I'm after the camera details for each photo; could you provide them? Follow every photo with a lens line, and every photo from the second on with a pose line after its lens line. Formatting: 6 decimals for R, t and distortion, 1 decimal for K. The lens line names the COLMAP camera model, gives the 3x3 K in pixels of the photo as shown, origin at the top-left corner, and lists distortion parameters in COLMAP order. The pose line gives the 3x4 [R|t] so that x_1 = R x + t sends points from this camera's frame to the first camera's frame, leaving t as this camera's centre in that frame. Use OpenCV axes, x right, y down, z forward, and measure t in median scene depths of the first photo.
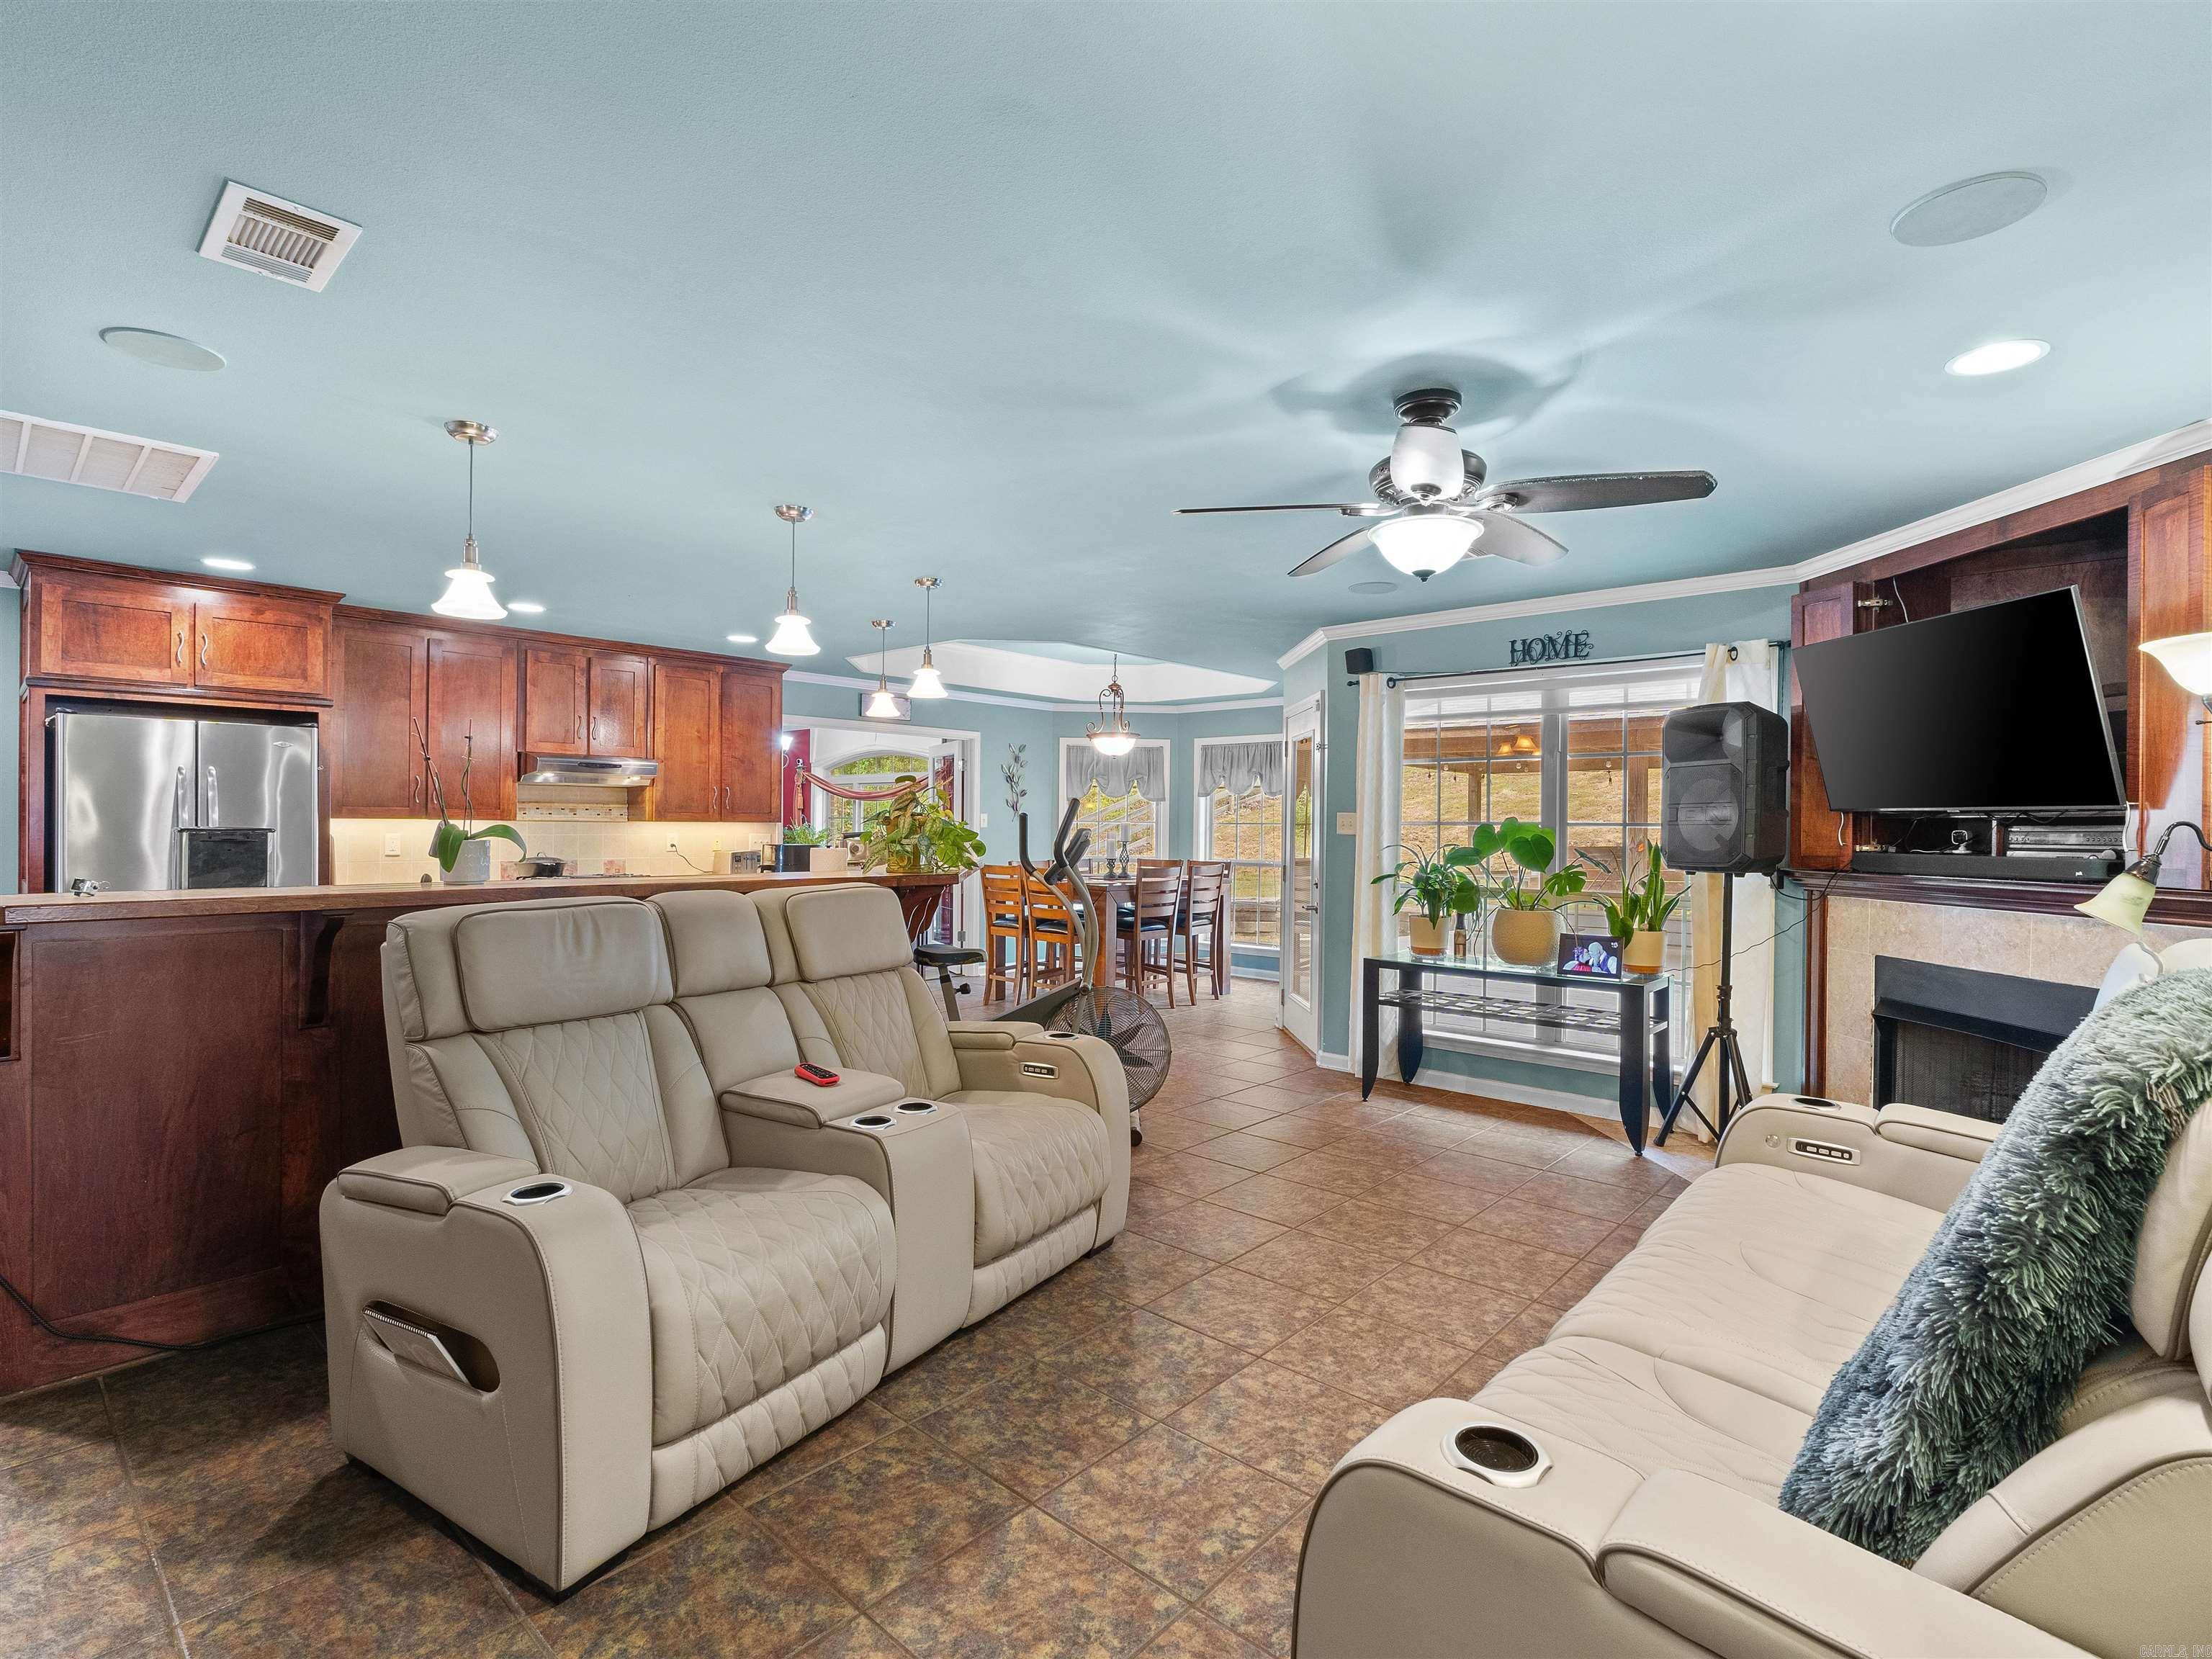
lens RADIAL K [[1082.2, 0, 1106.0], [0, 1082.2, 829.5], [0, 0, 1]] dist [0.021598, 0.000085]
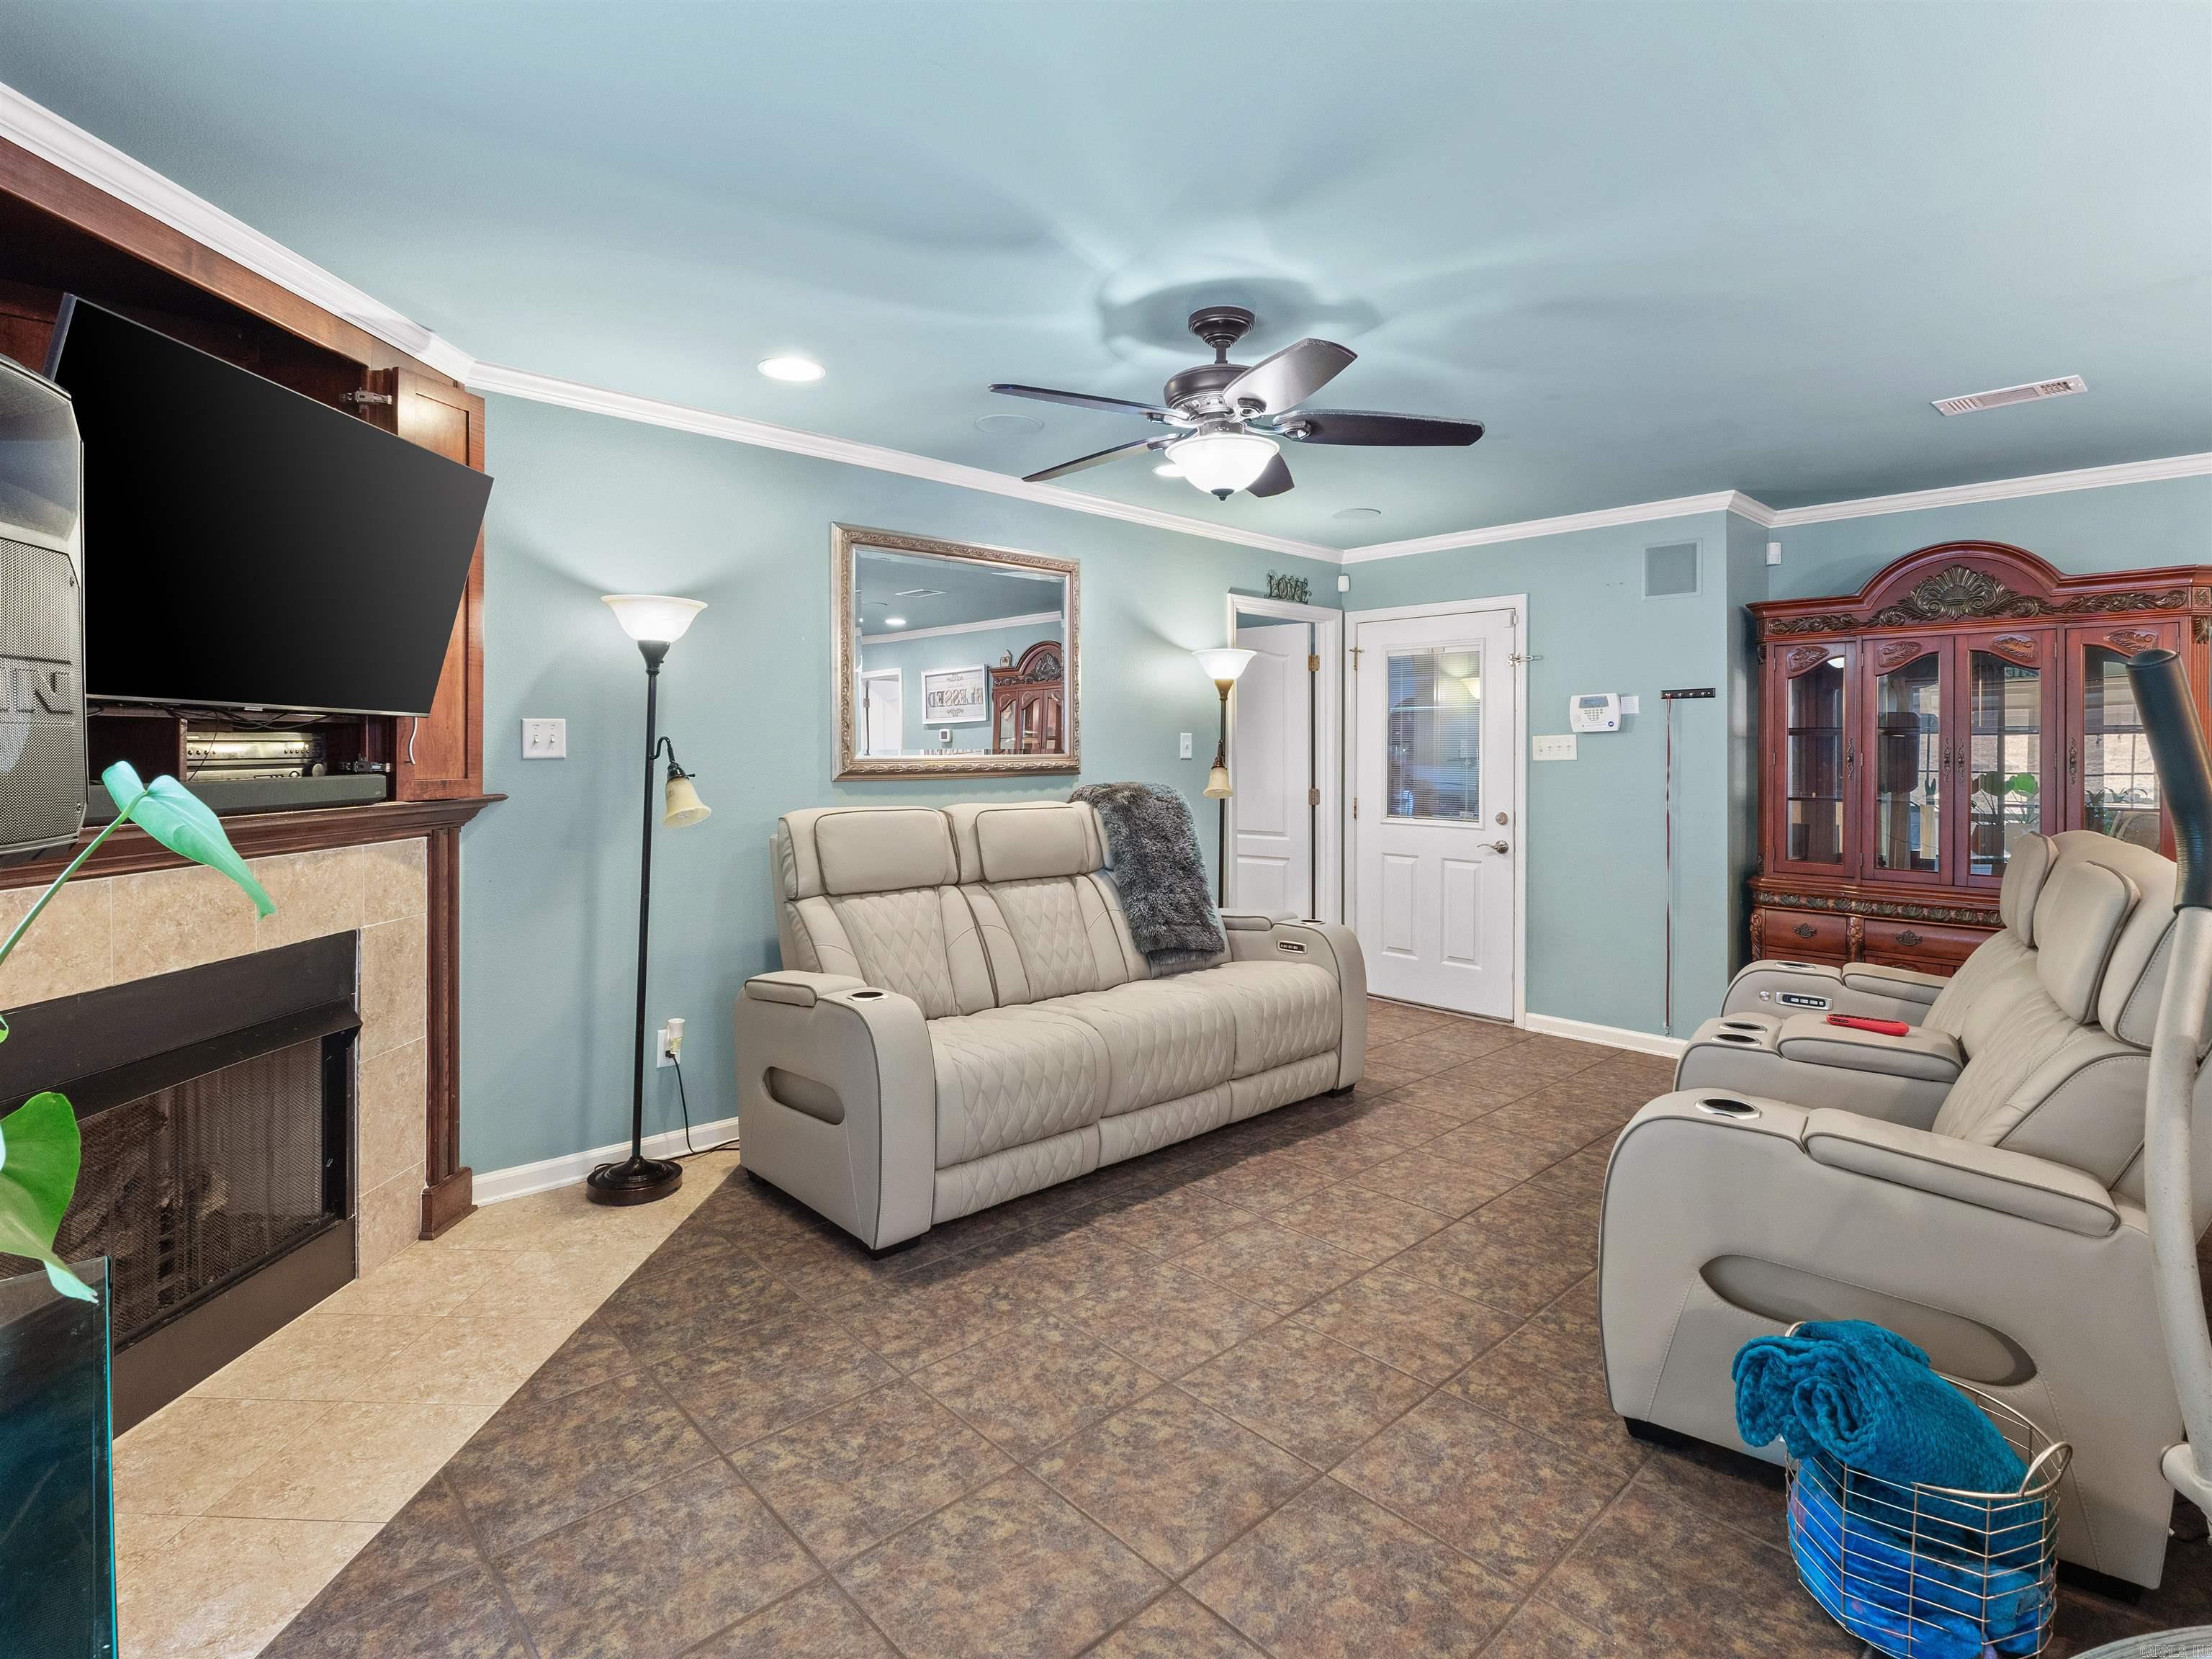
lens RADIAL K [[1082.2, 0, 1106.0], [0, 1082.2, 829.5], [0, 0, 1]] dist [0.021598, 0.000085]
pose [[-0.995919, -0.005621, 0.090079, 0.305801], [-0.000571, 0.998431, 0.055993, 0.016549], [-0.090252, 0.055713, -0.994359, 2.003202]]
